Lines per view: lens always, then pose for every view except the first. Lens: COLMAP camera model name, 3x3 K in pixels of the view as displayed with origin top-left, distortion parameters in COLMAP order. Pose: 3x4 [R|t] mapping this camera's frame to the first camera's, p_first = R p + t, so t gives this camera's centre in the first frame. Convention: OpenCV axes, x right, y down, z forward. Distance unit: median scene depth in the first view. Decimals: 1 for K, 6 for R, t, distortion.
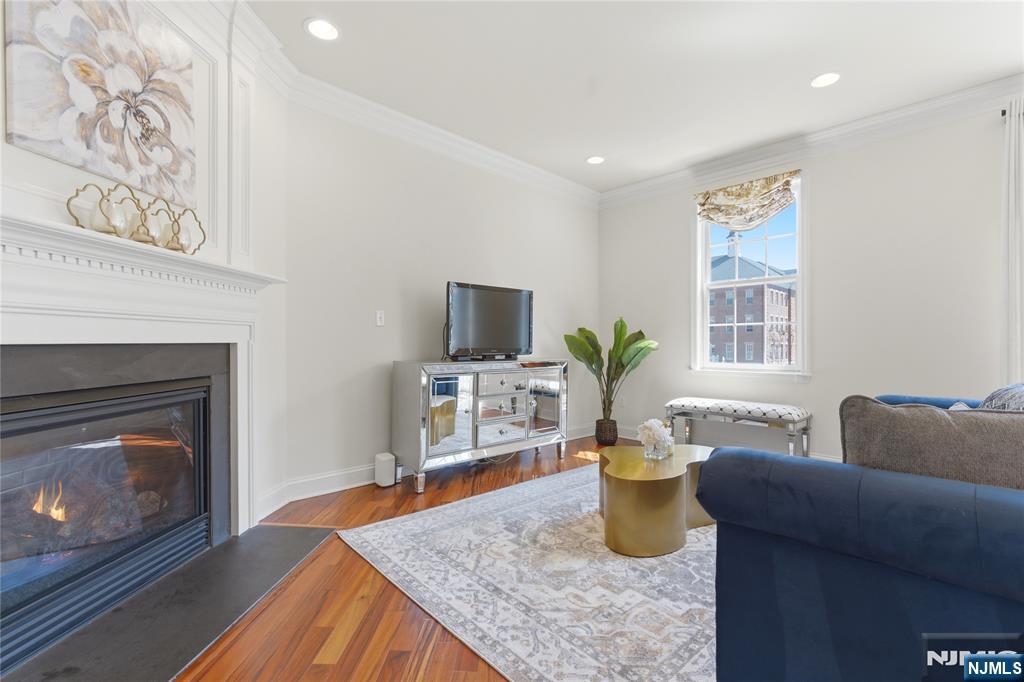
lens RADIAL K [[474.3, 0, 508.1], [0, 474.3, 337.1], [0, 0, 1]] dist [0.004273, 0.000783]
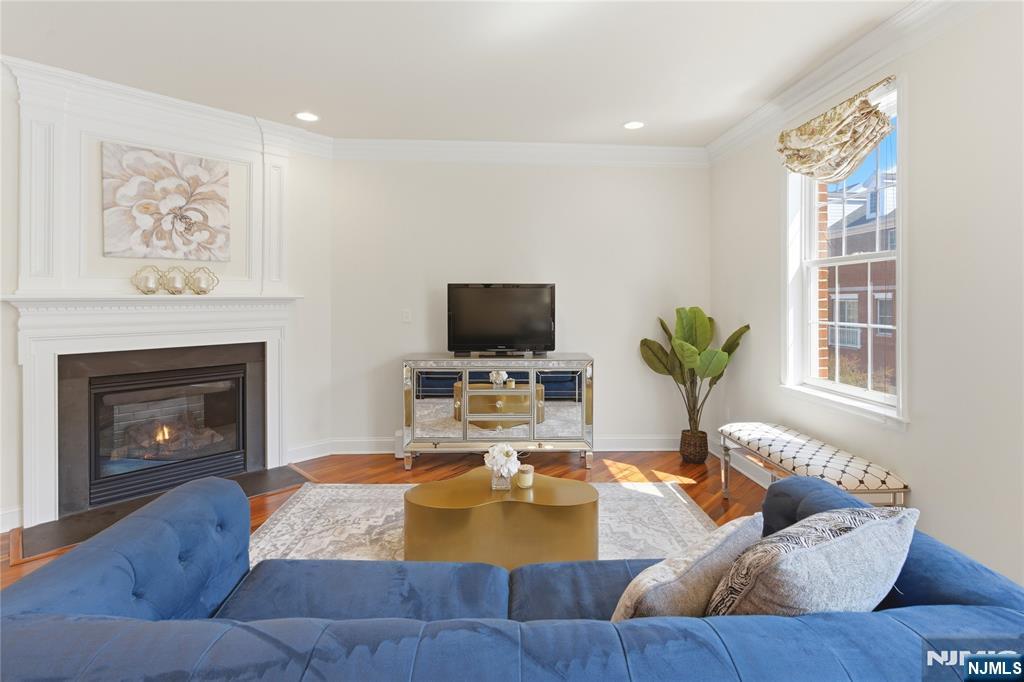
lens RADIAL K [[508.3, 0, 509.2], [0, 508.3, 290.0], [0, 0, 1]] dist [0.001236, -0.000099]
pose [[0.743116, -0.013420, -0.669028, 1.308340], [0.011554, 0.999907, -0.007224, -0.158270], [0.669063, -0.002361, 0.743202, 0.372867]]
